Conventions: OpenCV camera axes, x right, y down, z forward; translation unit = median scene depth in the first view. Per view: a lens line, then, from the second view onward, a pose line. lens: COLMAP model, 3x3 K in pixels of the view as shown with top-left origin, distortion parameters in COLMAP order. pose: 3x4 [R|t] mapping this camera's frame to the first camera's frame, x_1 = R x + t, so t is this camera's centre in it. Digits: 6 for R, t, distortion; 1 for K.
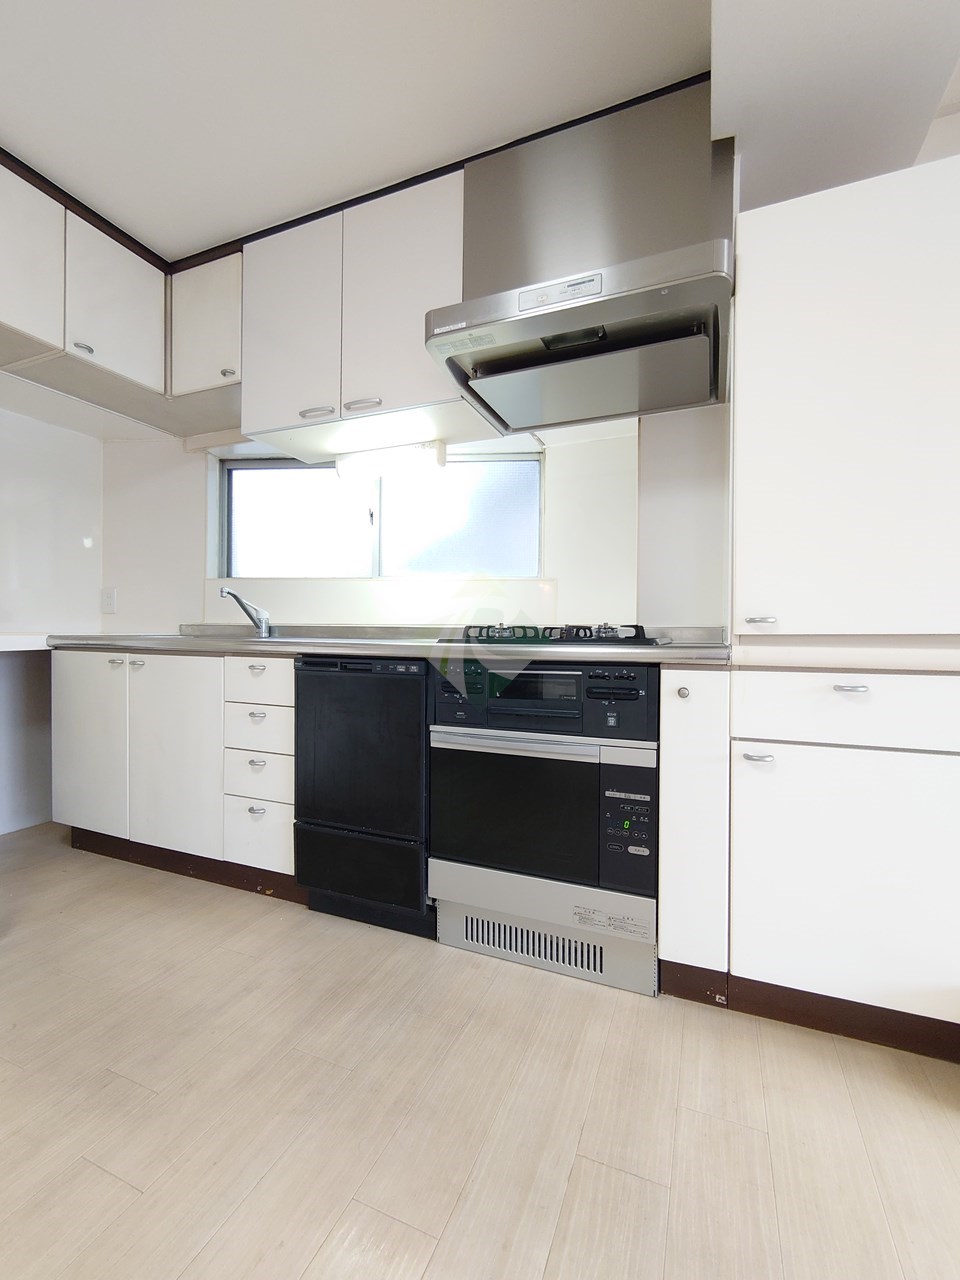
lens RADIAL K [[547.6, 0, 485.6], [0, 547.6, 643.4], [0, 0, 1]] dist [-0.001252, -0.002872]
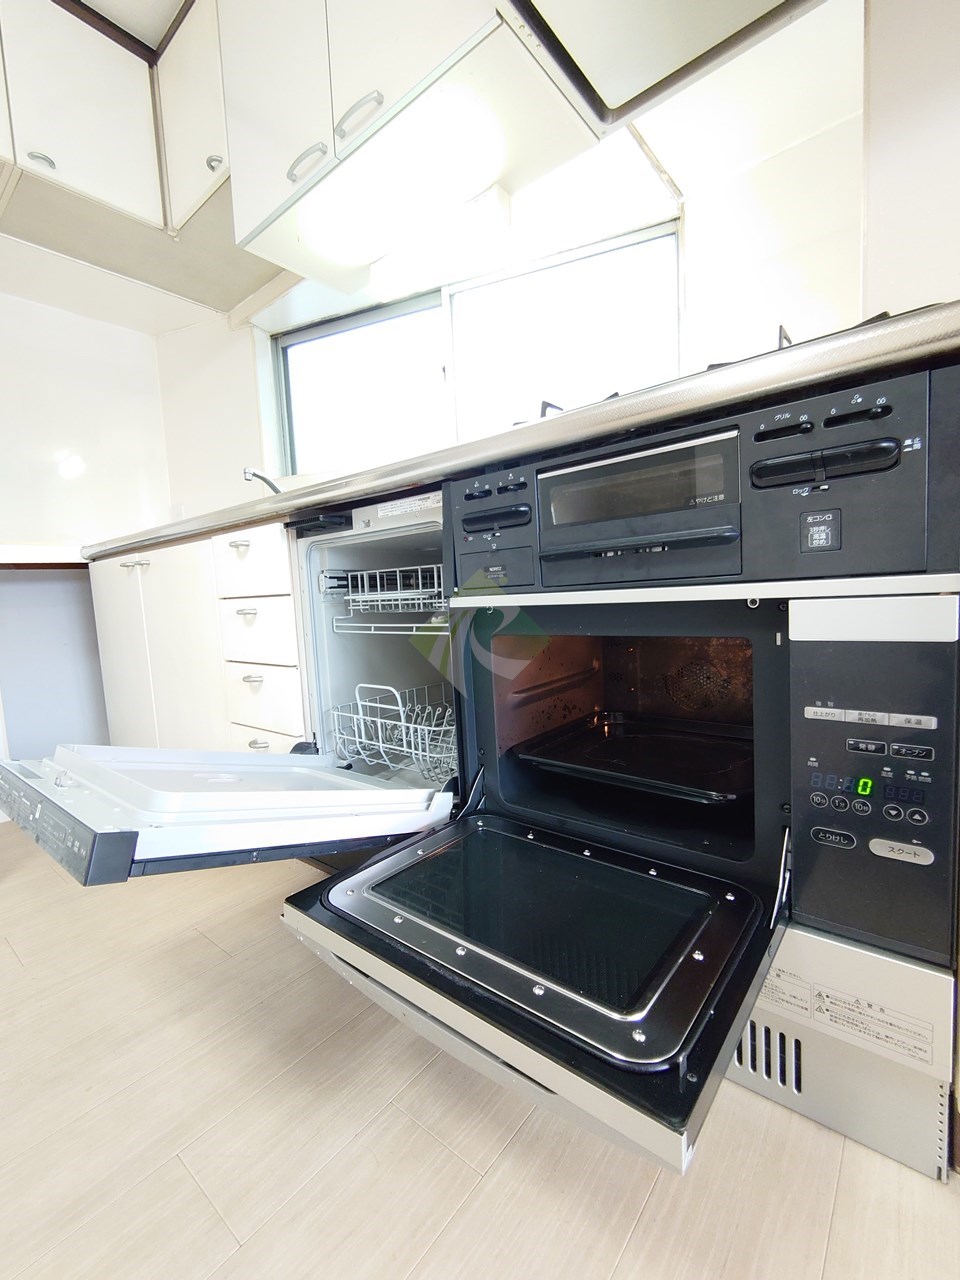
lens RADIAL K [[549.6, 0, 481.8], [0, 549.6, 640.7], [0, 0, 1]] dist [-0.000008, 0.000155]
pose [[0.955115, -0.032504, -0.294448, 0.084792], [0.056157, 0.995806, 0.072233, 0.137382], [0.290865, -0.085526, 0.952934, 0.415783]]
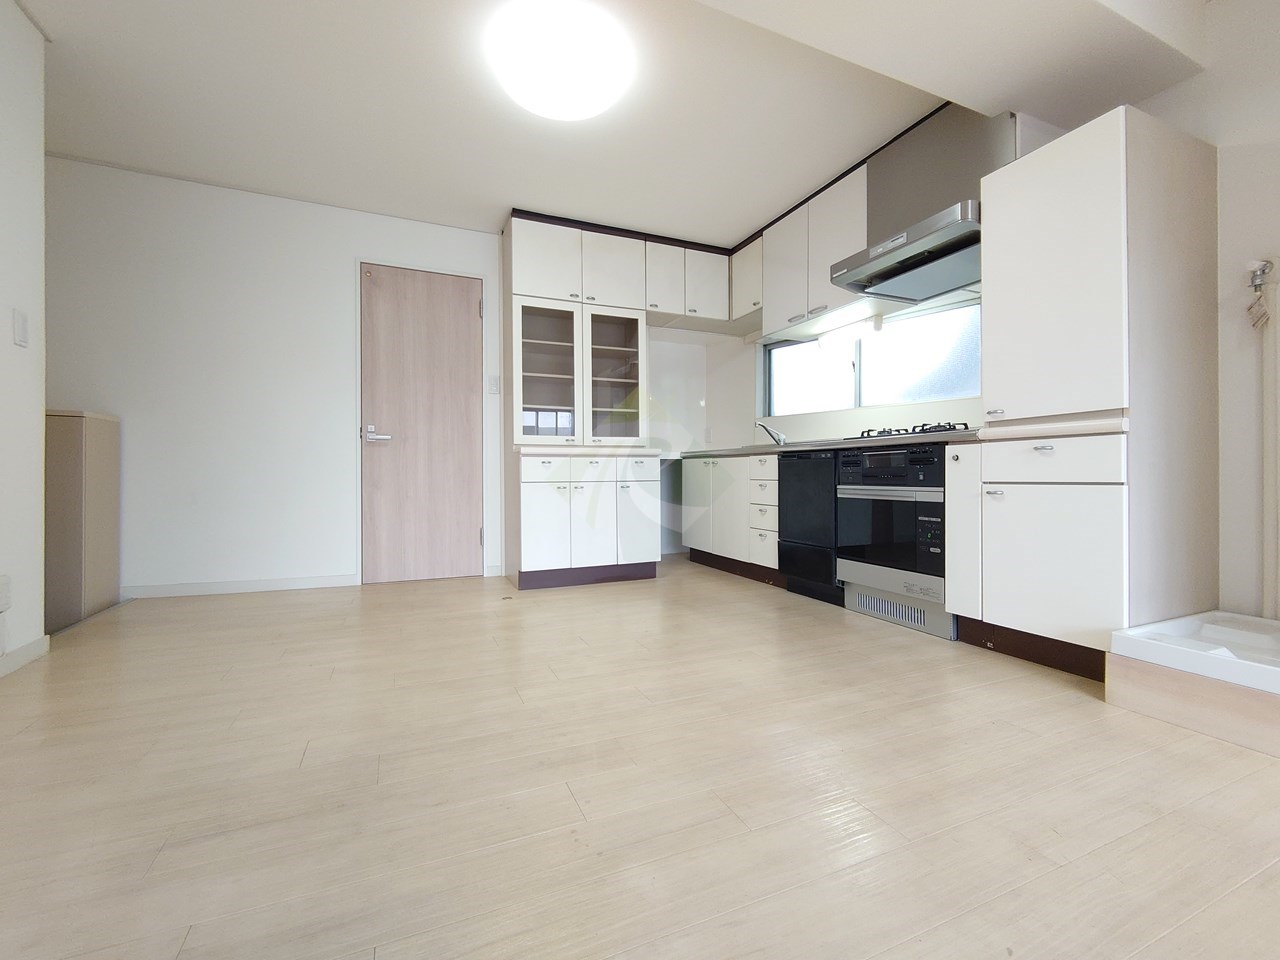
lens RADIAL K [[547.6, 0, 640.6], [0, 547.6, 476.9], [0, 0, 1]] dist [-0.001252, -0.002872]
pose [[0.717988, -0.007629, -0.696014, 0.630952], [-0.000672, 0.999932, -0.011654, 0.127083], [0.696056, 0.008835, 0.717933, -0.698883]]
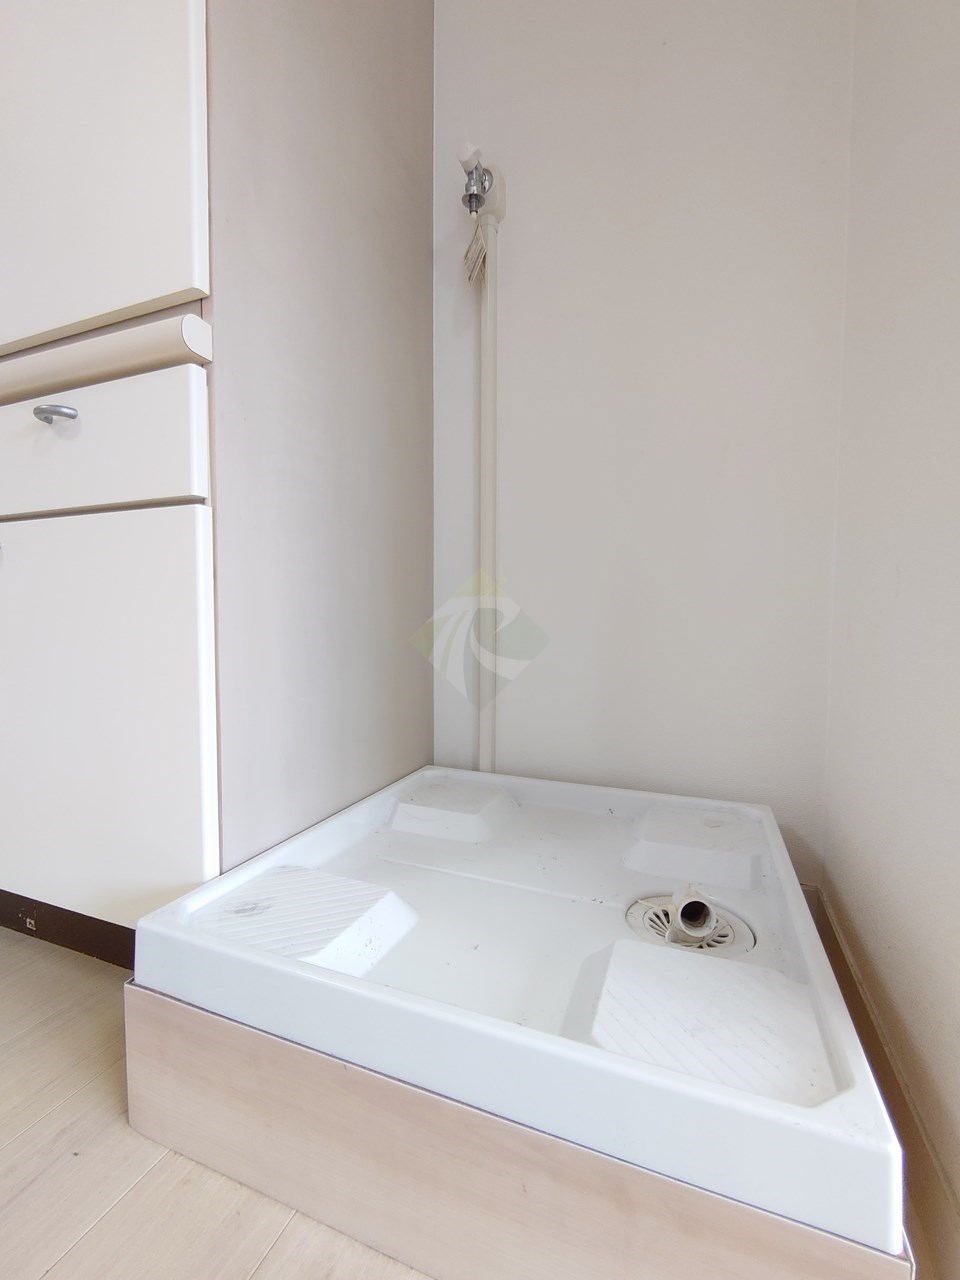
lens RADIAL K [[547.6, 0, 485.6], [0, 547.6, 643.4], [0, 0, 1]] dist [-0.001252, -0.002872]
pose [[0.999881, -0.002262, 0.015256, 0.758938], [0.001924, 0.999754, 0.022115, 0.218063], [-0.015302, -0.022083, 0.999639, 0.245499]]
